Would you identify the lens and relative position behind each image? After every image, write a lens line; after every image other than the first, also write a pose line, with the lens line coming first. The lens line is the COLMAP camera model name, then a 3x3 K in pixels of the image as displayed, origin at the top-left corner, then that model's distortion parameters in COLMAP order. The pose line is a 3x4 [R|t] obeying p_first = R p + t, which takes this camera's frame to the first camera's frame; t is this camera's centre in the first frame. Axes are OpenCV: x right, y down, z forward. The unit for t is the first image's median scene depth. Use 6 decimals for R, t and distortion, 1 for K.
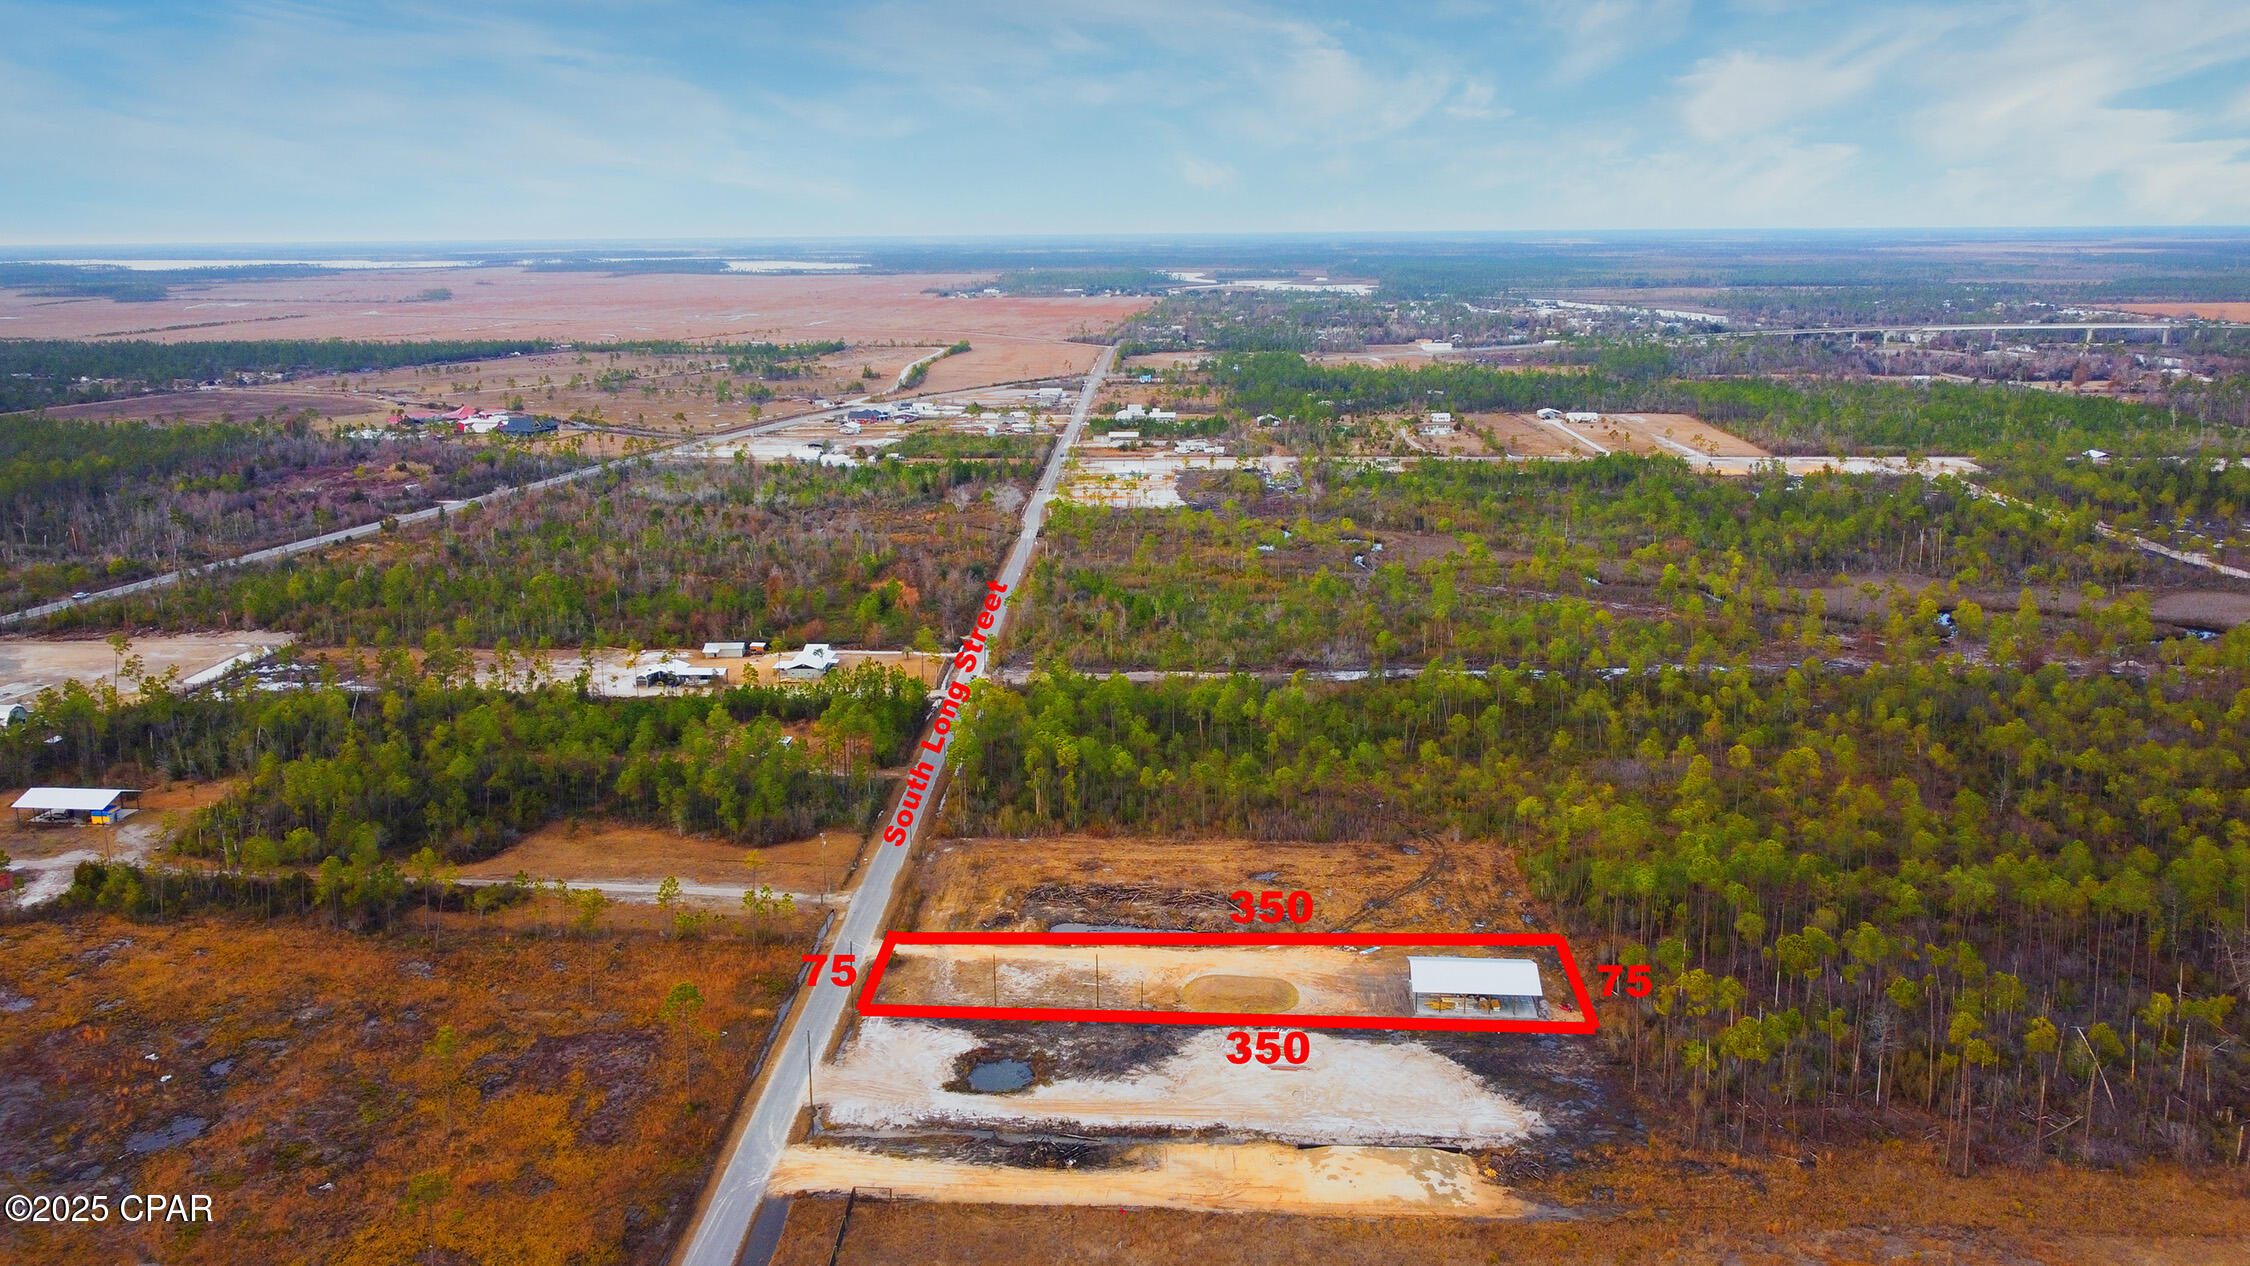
lens RADIAL K [[1723.5, 0, 1125.1], [0, 1723.5, 641.7], [0, 0, 1]] dist [0.008448, -0.020400]
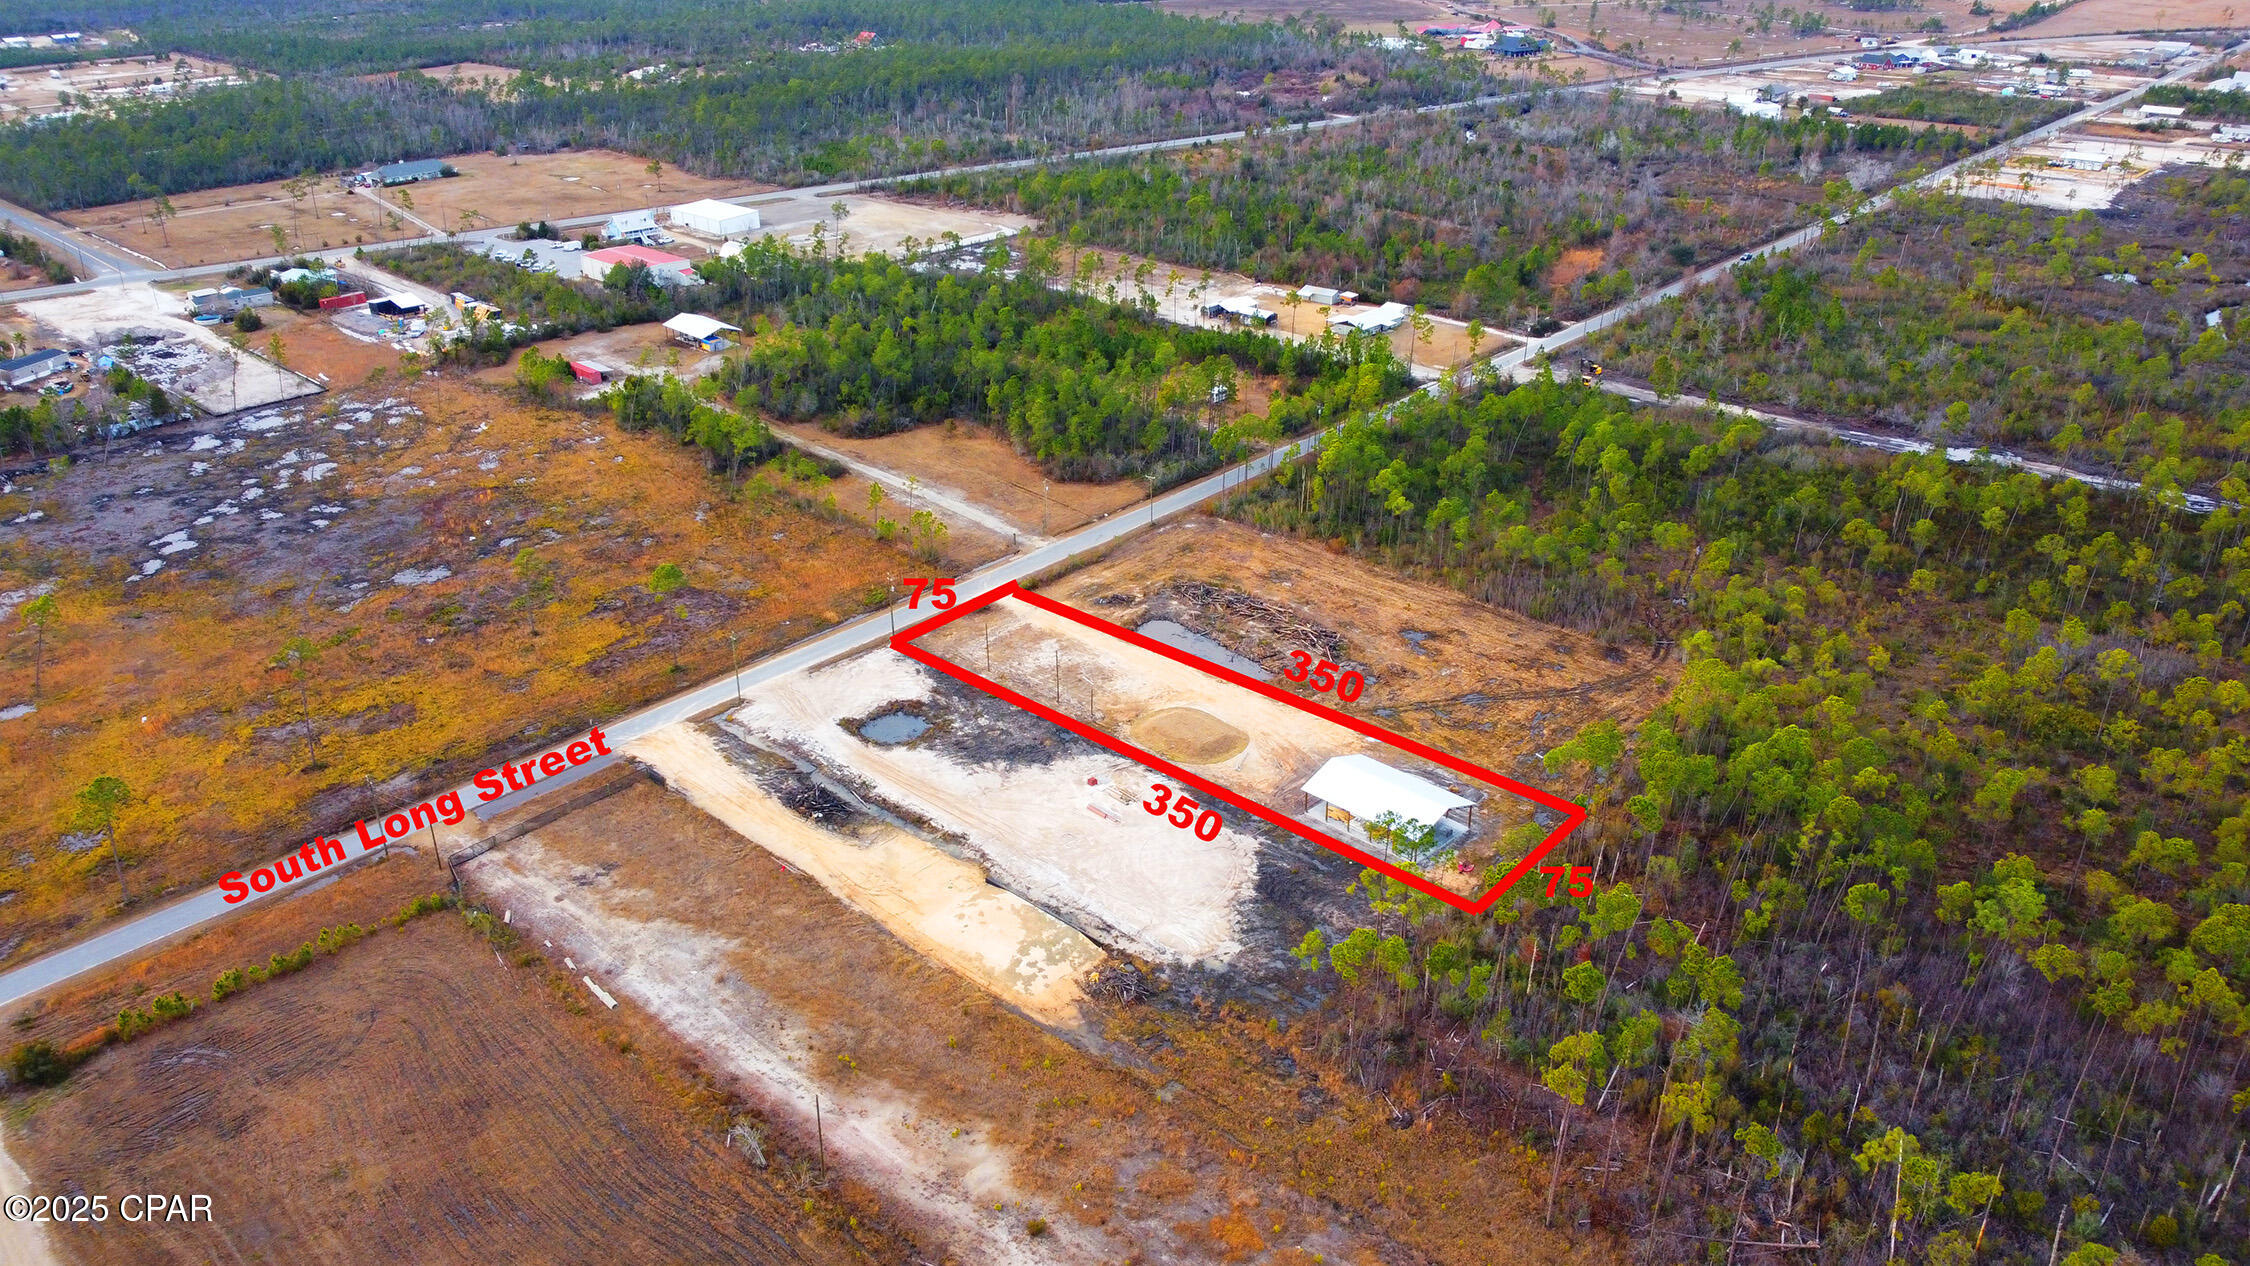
lens RADIAL K [[1723.5, 0, 1113.1], [0, 1723.5, 559.2], [0, 0, 1]] dist [0.008448, -0.020400]
pose [[0.759784, 0.249921, -0.600223, 0.542780], [-0.143725, 0.964893, 0.219830, -0.085277], [0.634091, -0.080756, 0.769030, 0.236916]]
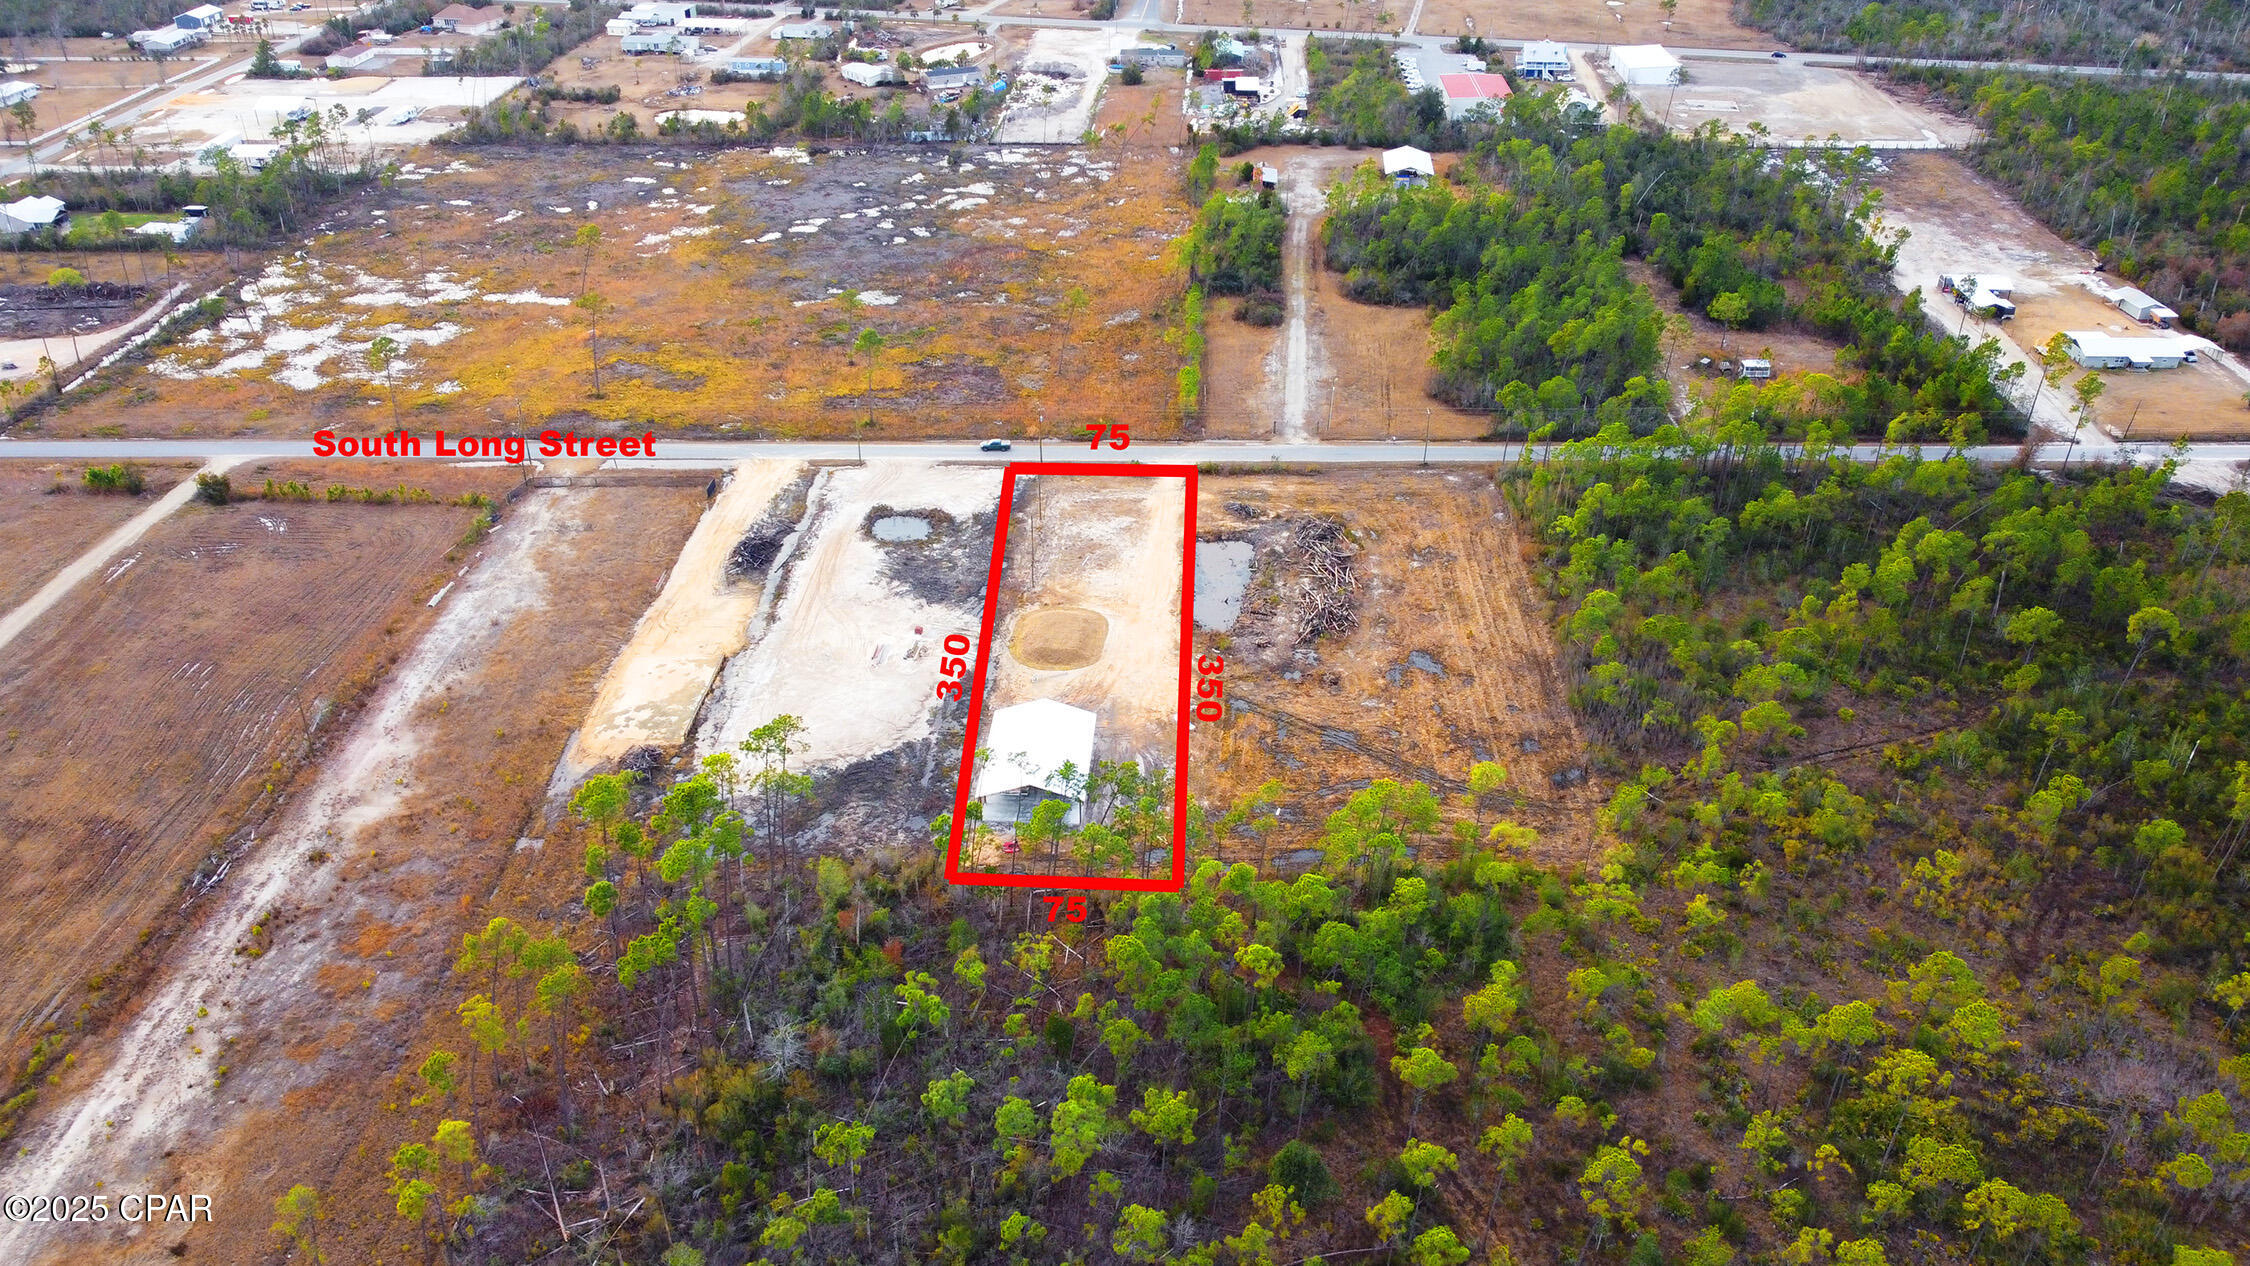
lens RADIAL K [[1723.5, 0, 1132.0], [0, 1723.5, 632.8], [0, 0, 1]] dist [0.008448, -0.020400]
pose [[0.026952, 0.512655, -0.858171, 0.805268], [-0.231048, 0.838432, 0.493607, -0.245882], [0.972569, 0.184975, 0.141046, 0.849617]]
